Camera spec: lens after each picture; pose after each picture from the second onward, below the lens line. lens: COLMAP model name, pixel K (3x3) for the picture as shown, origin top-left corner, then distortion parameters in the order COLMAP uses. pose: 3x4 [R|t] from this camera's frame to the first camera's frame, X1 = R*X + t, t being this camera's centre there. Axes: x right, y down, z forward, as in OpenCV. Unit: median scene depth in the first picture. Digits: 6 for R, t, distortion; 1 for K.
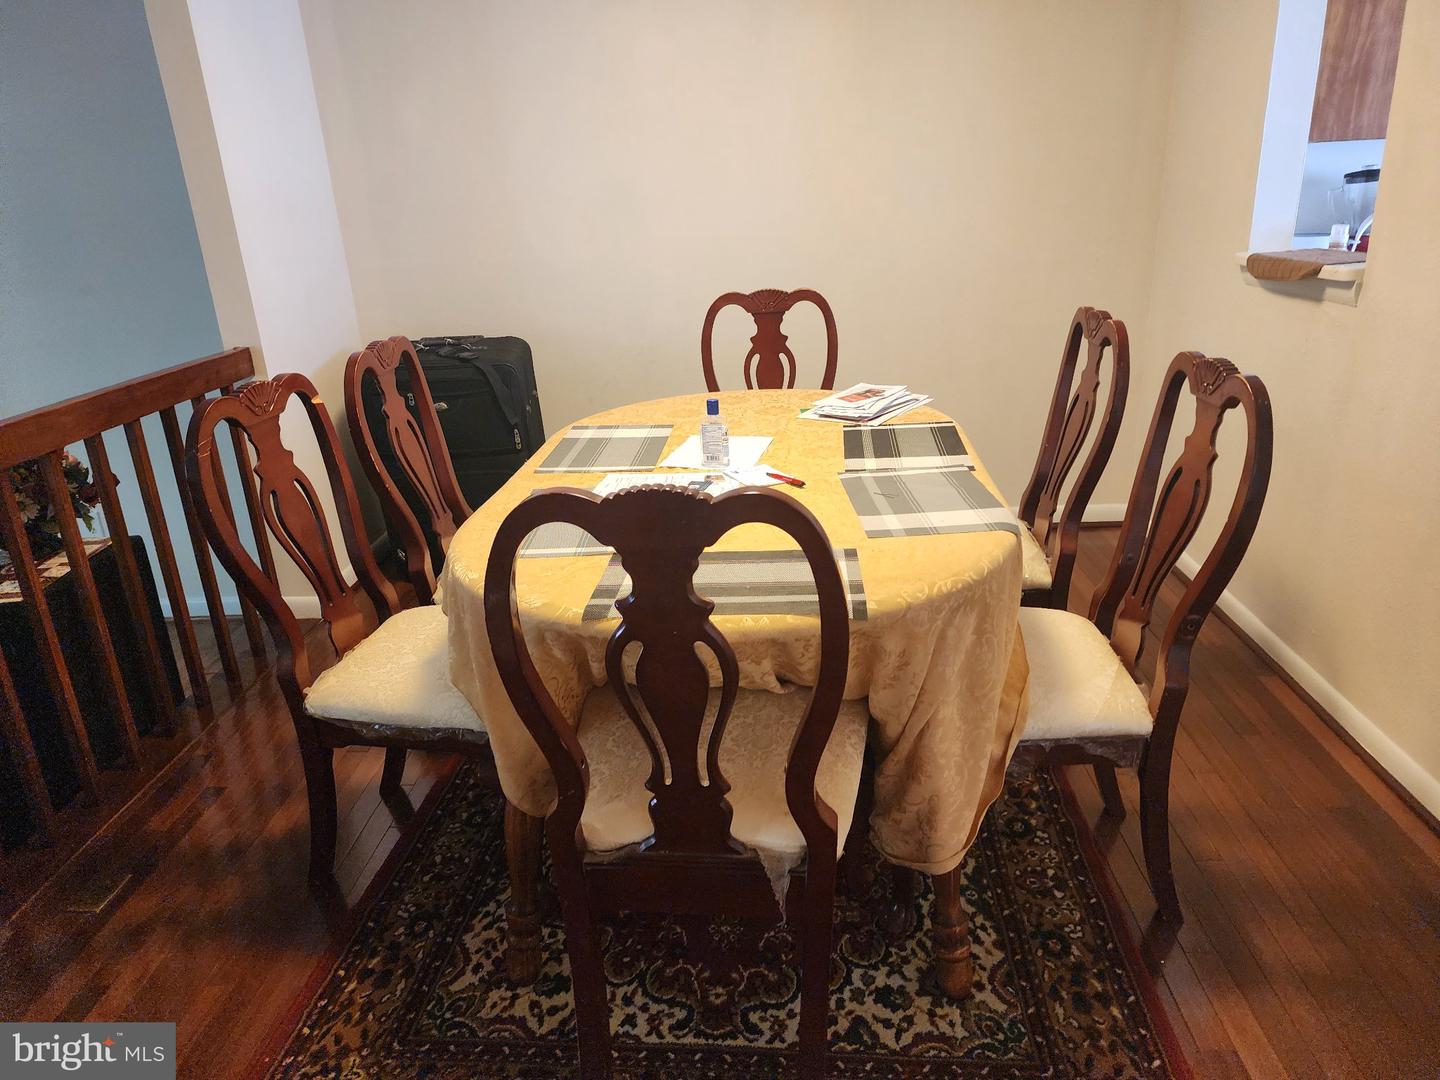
lens RADIAL K [[980.9, 0, 713.6], [0, 980.9, 536.3], [0, 0, 1]] dist [0.071550, -0.069434]
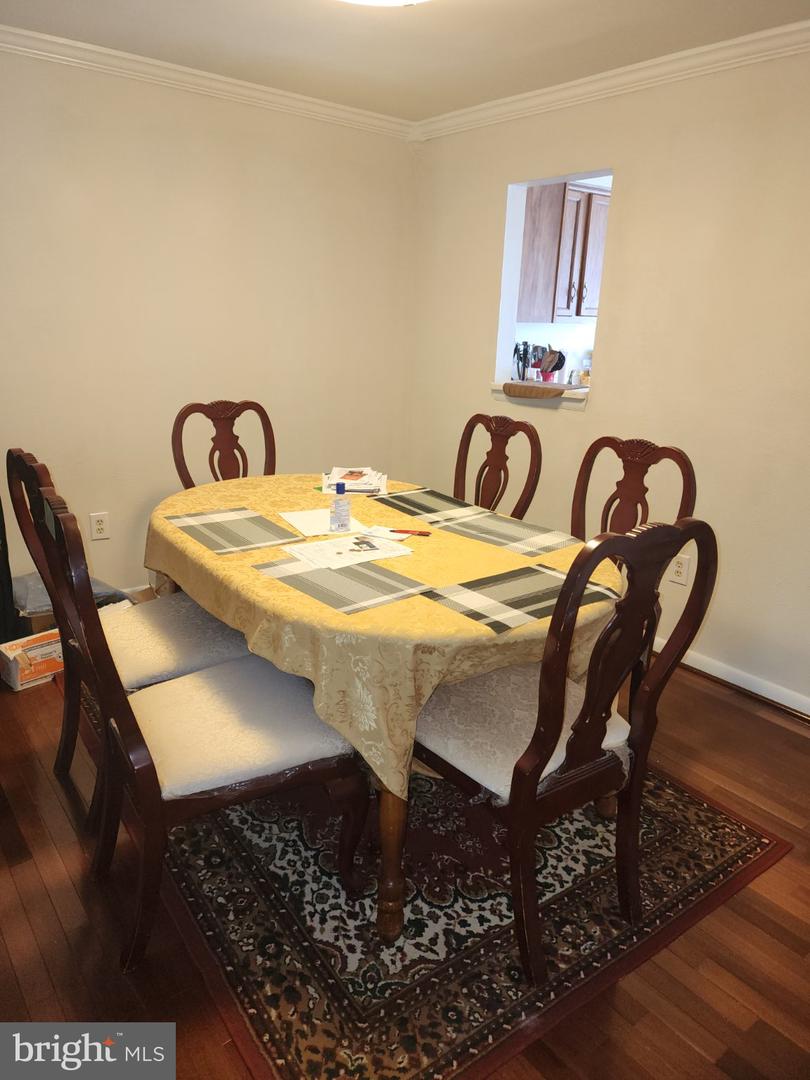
lens RADIAL K [[735.7, 0, 423.0], [0, 735.7, 554.0], [0, 0, 1]] dist [0.071550, -0.069434]
pose [[0.745573, -0.137043, 0.652181, -0.723548], [0.162054, 0.986536, 0.022042, -0.055823], [-0.646421, 0.089255, 0.757743, 0.199835]]
